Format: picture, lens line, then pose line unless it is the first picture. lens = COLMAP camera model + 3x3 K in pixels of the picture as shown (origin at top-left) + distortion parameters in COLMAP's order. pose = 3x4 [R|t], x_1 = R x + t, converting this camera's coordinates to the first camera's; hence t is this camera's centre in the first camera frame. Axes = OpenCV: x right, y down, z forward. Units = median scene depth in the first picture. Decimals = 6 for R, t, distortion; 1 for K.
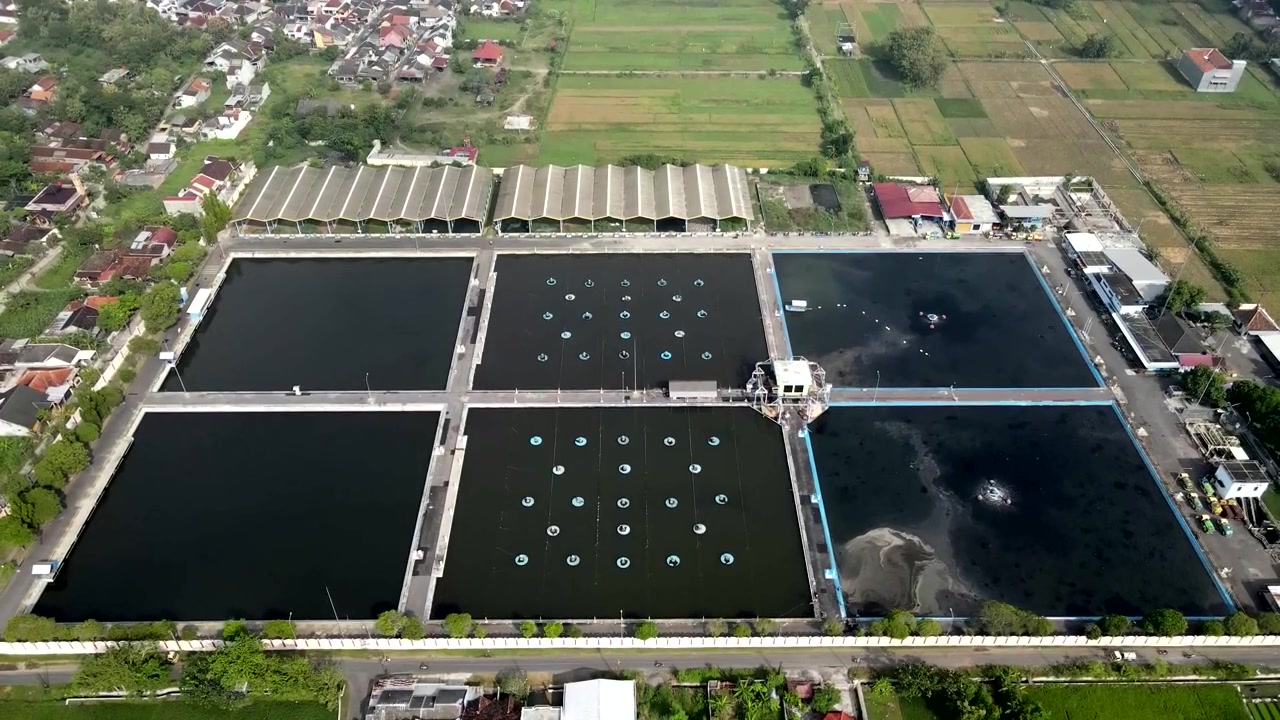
lens RADIAL K [[939.6, 0, 640.0], [0, 939.6, 360.0], [0, 0, 1]] dist [0.052829, -0.062785]
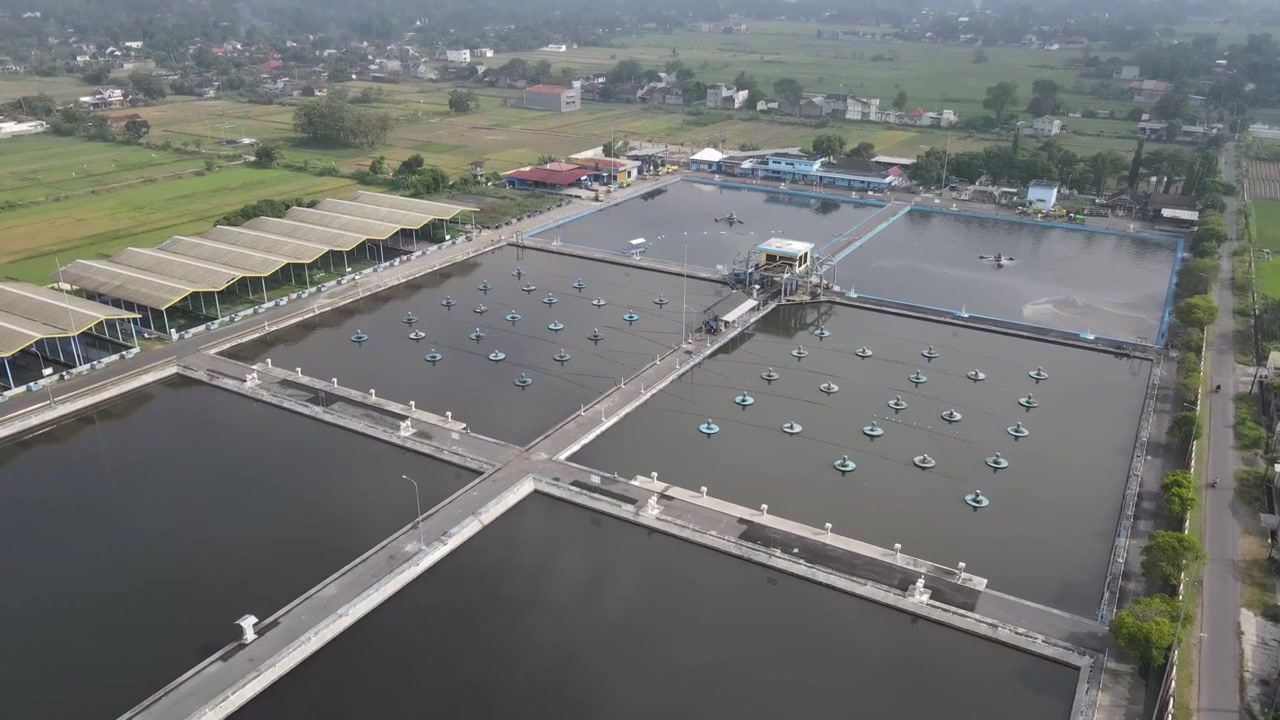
lens RADIAL K [[939.6, 0, 640.0], [0, 939.6, 360.0], [0, 0, 1]] dist [0.052829, -0.062785]
pose [[0.524529, -0.339407, 0.780816, -0.516573], [0.556201, 0.830955, -0.012438, 0.033726], [-0.644601, 0.440815, 0.624638, 0.616009]]
